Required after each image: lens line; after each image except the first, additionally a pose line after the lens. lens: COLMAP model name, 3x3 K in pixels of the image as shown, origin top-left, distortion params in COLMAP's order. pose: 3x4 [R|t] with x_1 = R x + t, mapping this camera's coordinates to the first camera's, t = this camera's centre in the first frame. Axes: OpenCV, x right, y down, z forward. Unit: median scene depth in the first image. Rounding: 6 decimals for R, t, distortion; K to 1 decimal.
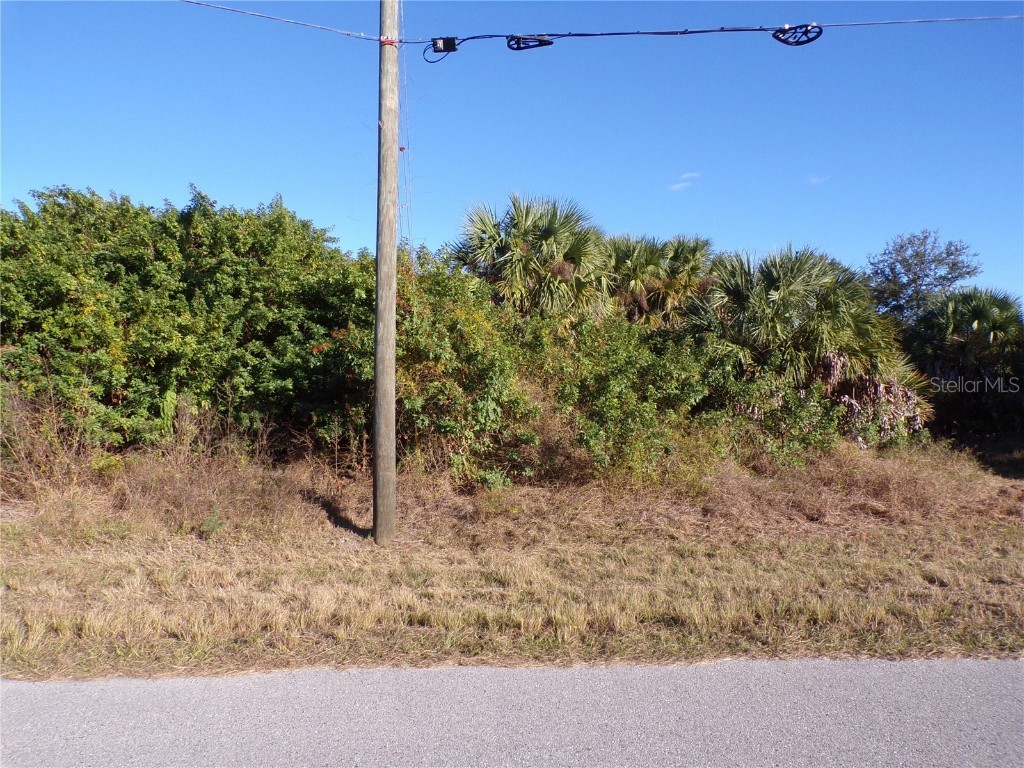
lens RADIAL K [[682.1, 0, 510.0], [0, 682.1, 386.1], [0, 0, 1]] dist [-0.009190, 0.000246]
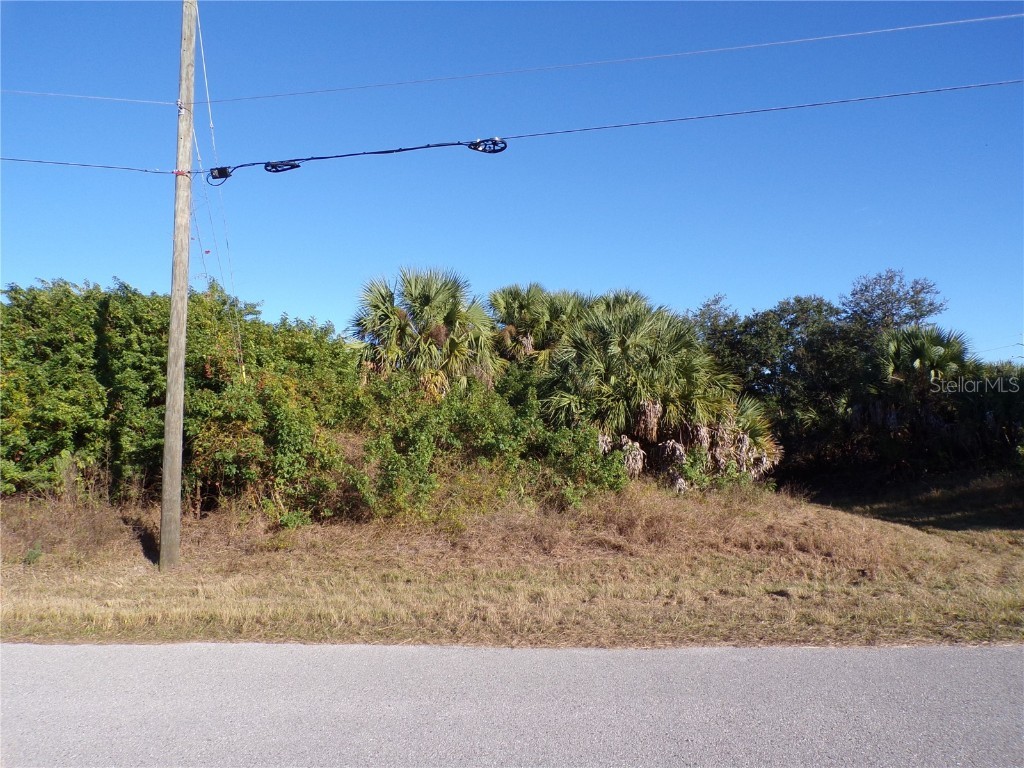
lens RADIAL K [[682.1, 0, 512.7], [0, 682.1, 385.5], [0, 0, 1]] dist [-0.009190, 0.000246]
pose [[0.993216, -0.030977, -0.112084, 0.390290], [0.023209, 0.997280, -0.069956, -0.002655], [0.113946, 0.066880, 0.991233, -0.114859]]
